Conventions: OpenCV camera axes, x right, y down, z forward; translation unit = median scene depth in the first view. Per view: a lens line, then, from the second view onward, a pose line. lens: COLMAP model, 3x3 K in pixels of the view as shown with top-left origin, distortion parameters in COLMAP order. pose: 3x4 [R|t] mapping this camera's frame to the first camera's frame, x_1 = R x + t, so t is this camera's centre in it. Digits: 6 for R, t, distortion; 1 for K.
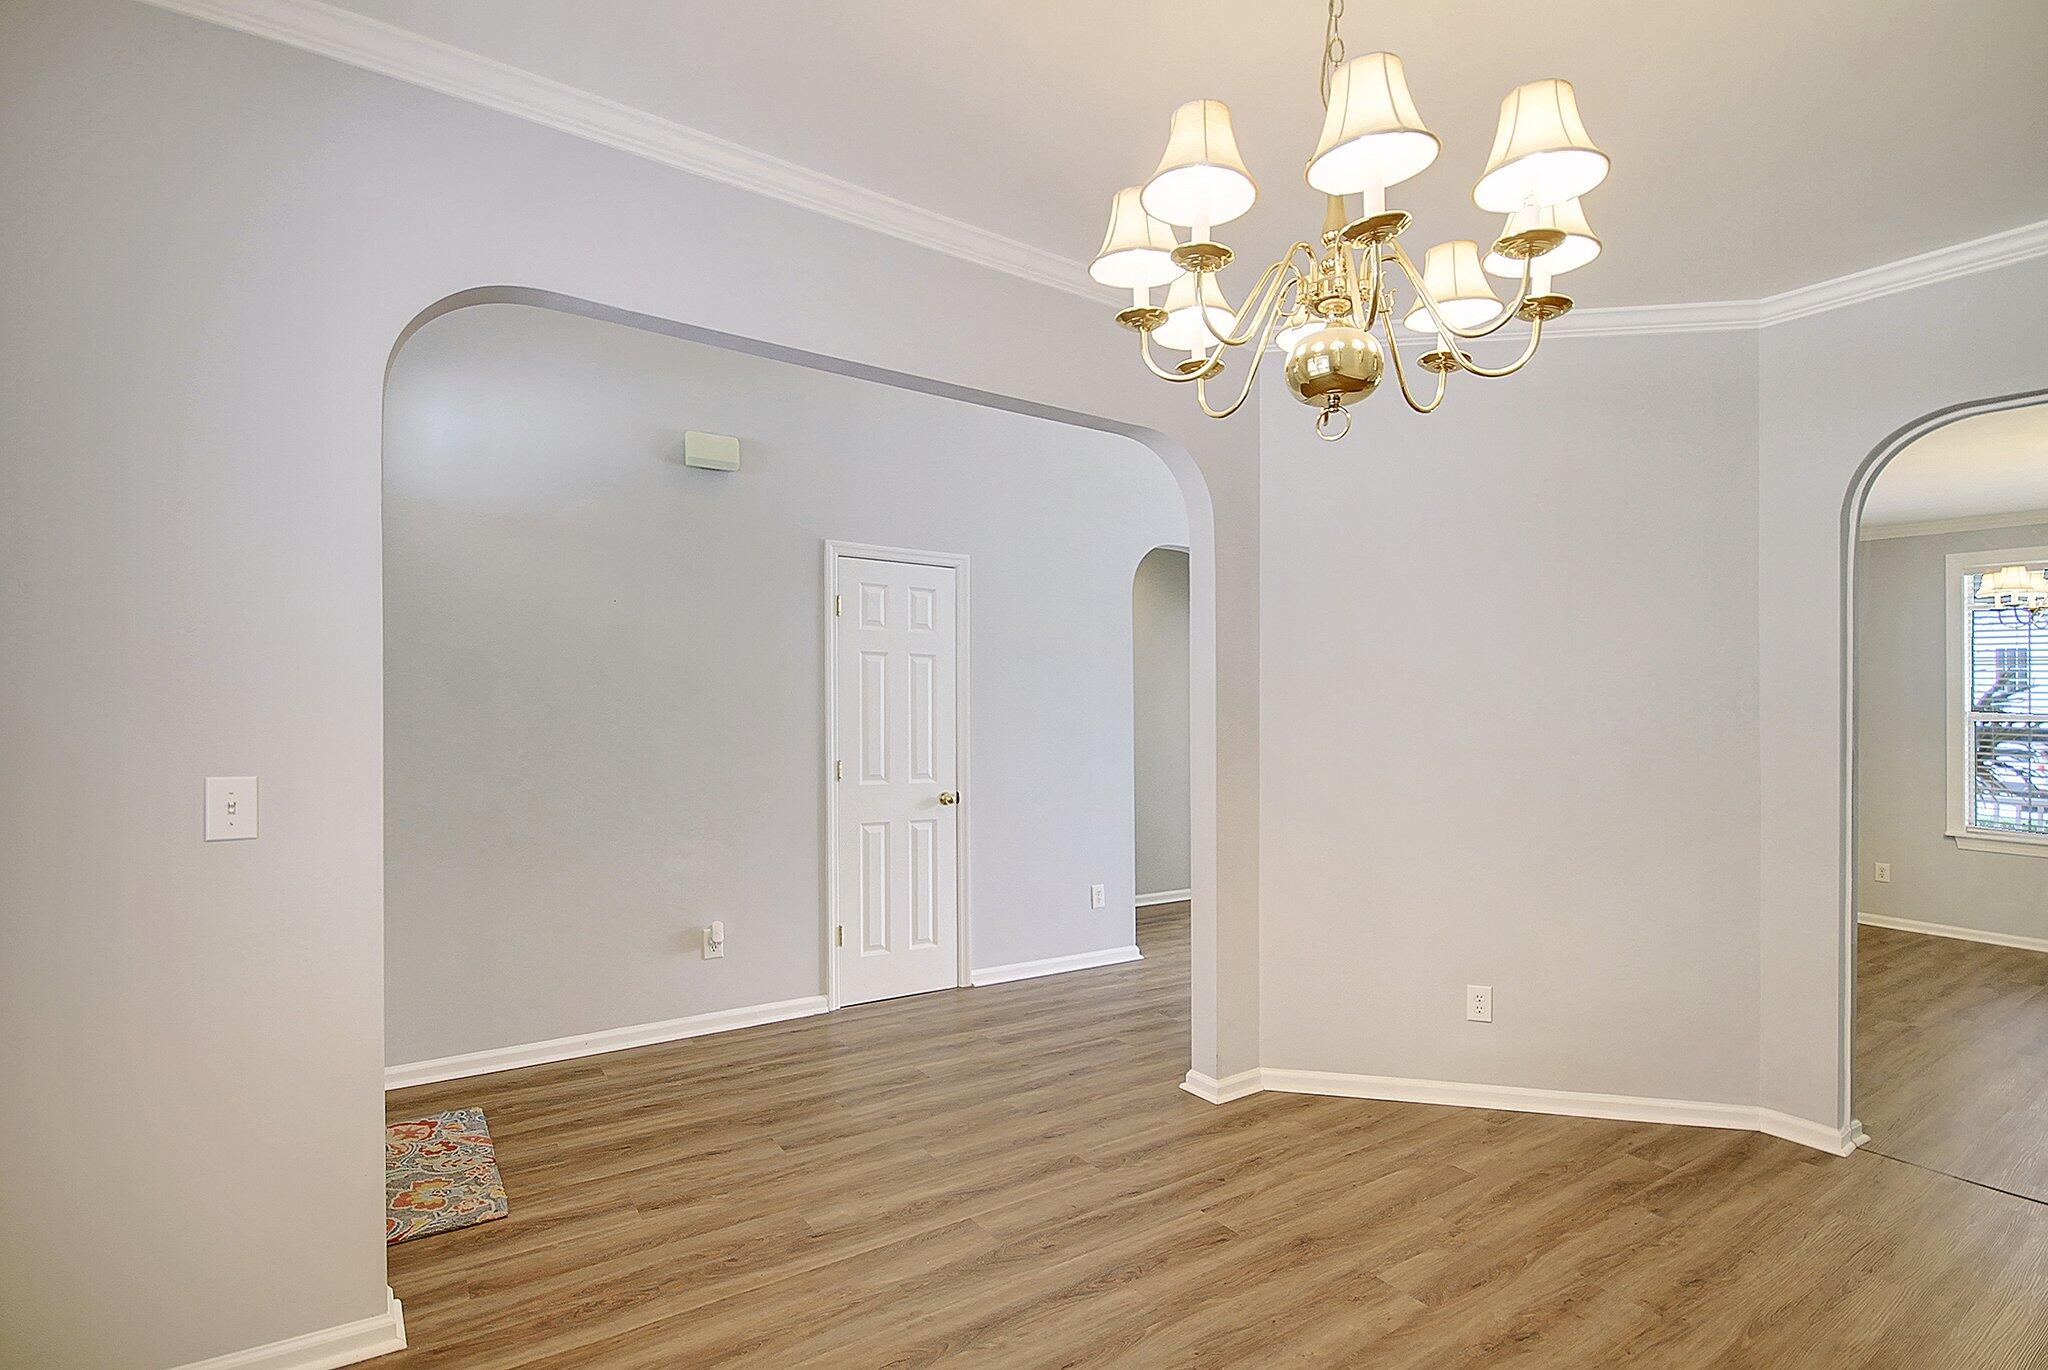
lens RADIAL K [[968.9, 0, 1020.3], [0, 968.9, 694.2], [0, 0, 1]] dist [-0.005529, 0.002418]
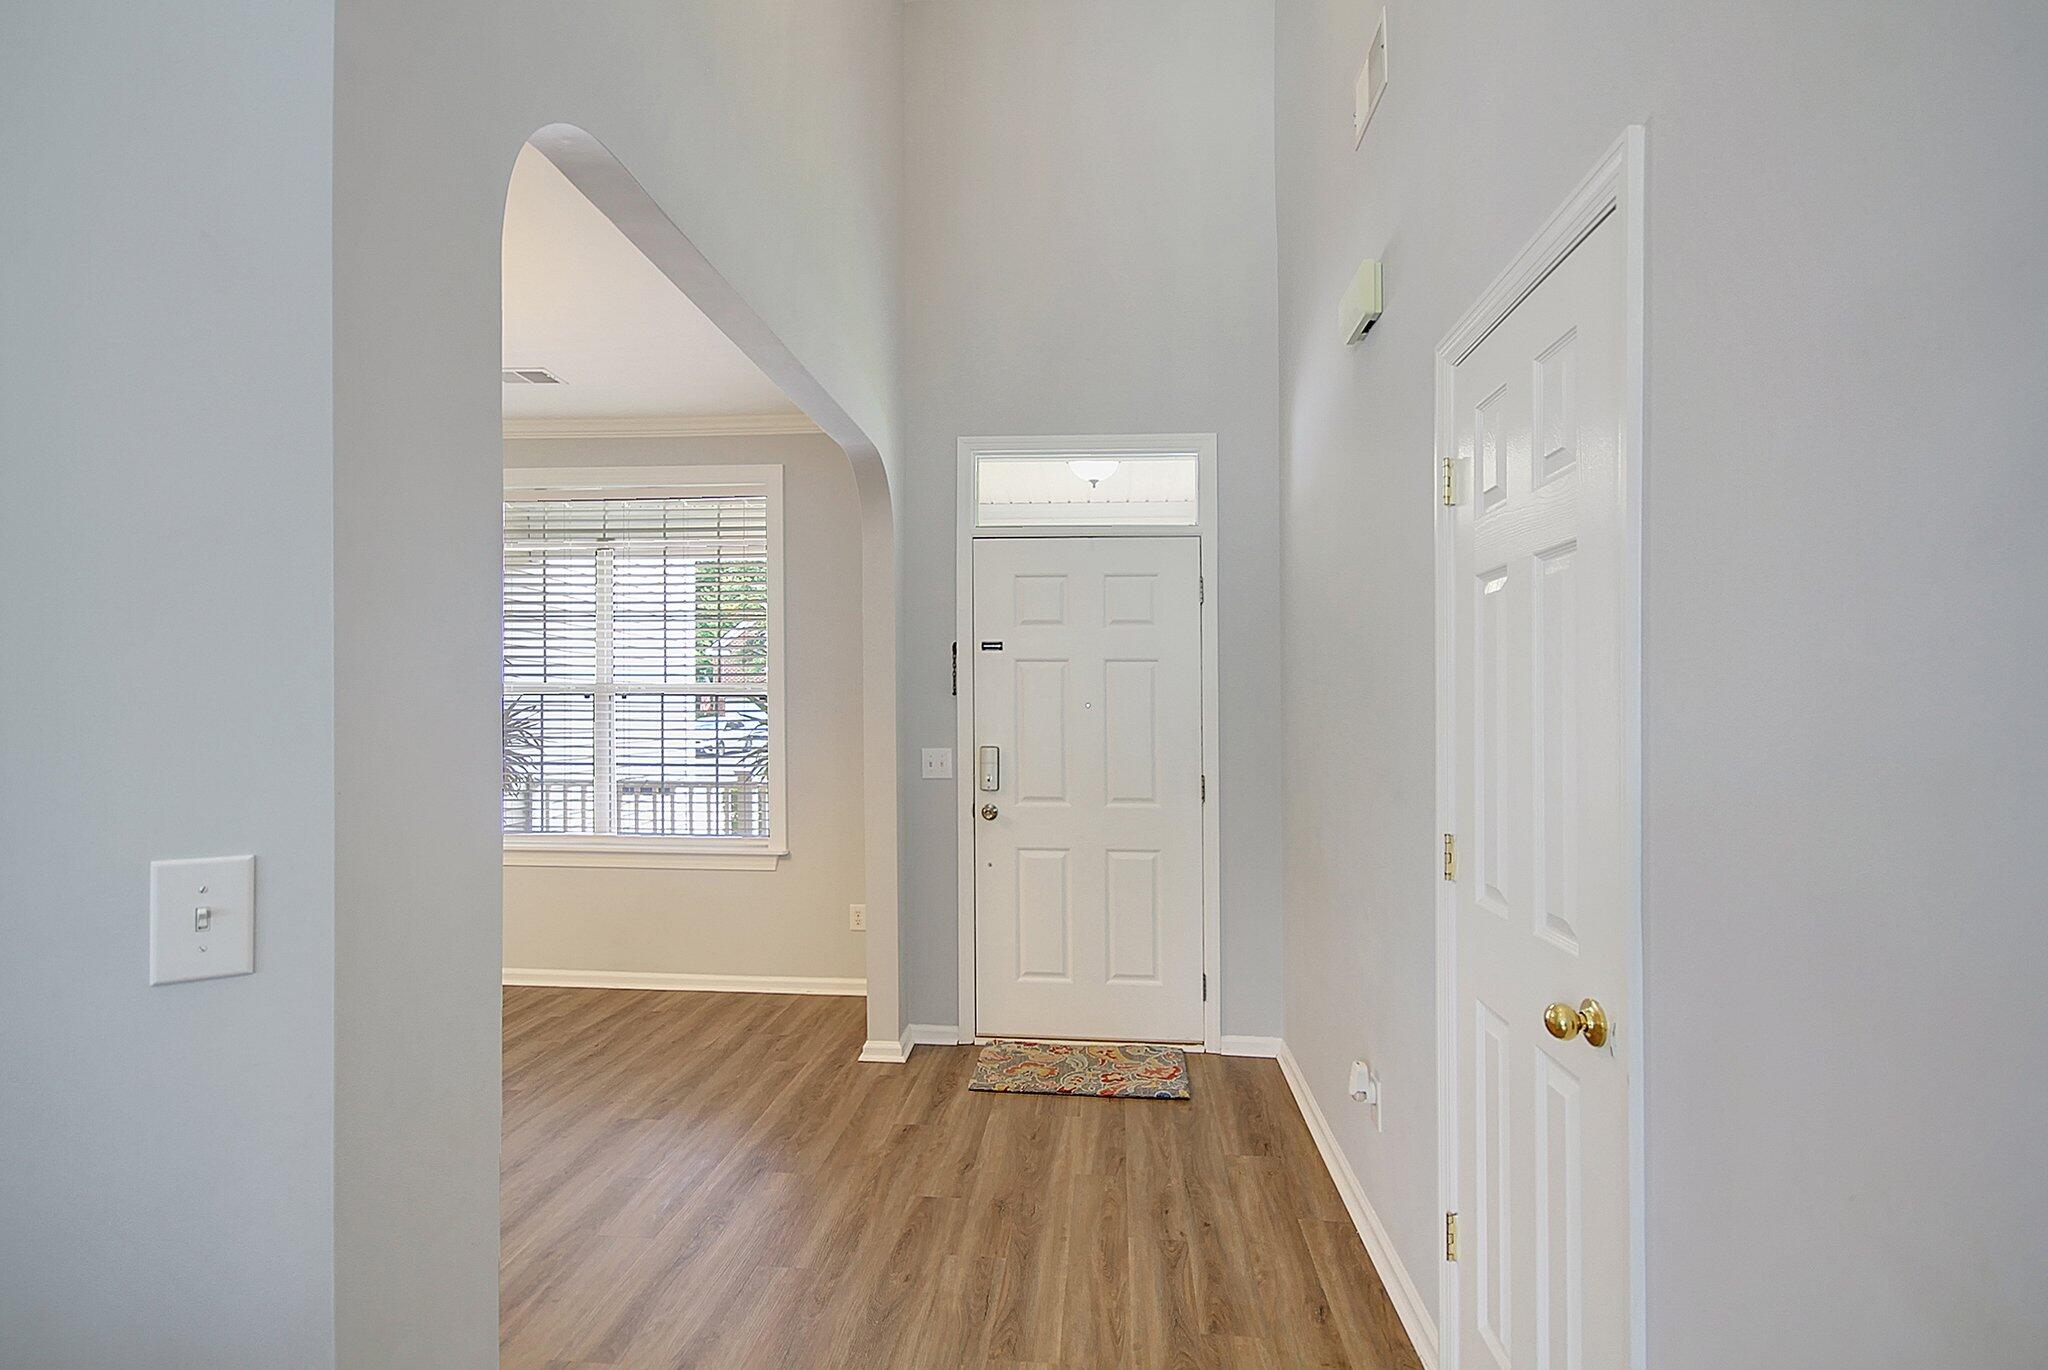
lens RADIAL K [[968.9, 0, 1019.2], [0, 968.9, 692.8], [0, 0, 1]] dist [-0.005529, 0.002418]
pose [[-0.627529, -0.027165, -0.778120, 0.386630], [-0.009650, 0.999586, -0.027114, 0.023427], [0.778534, -0.009506, -0.627531, 1.528222]]
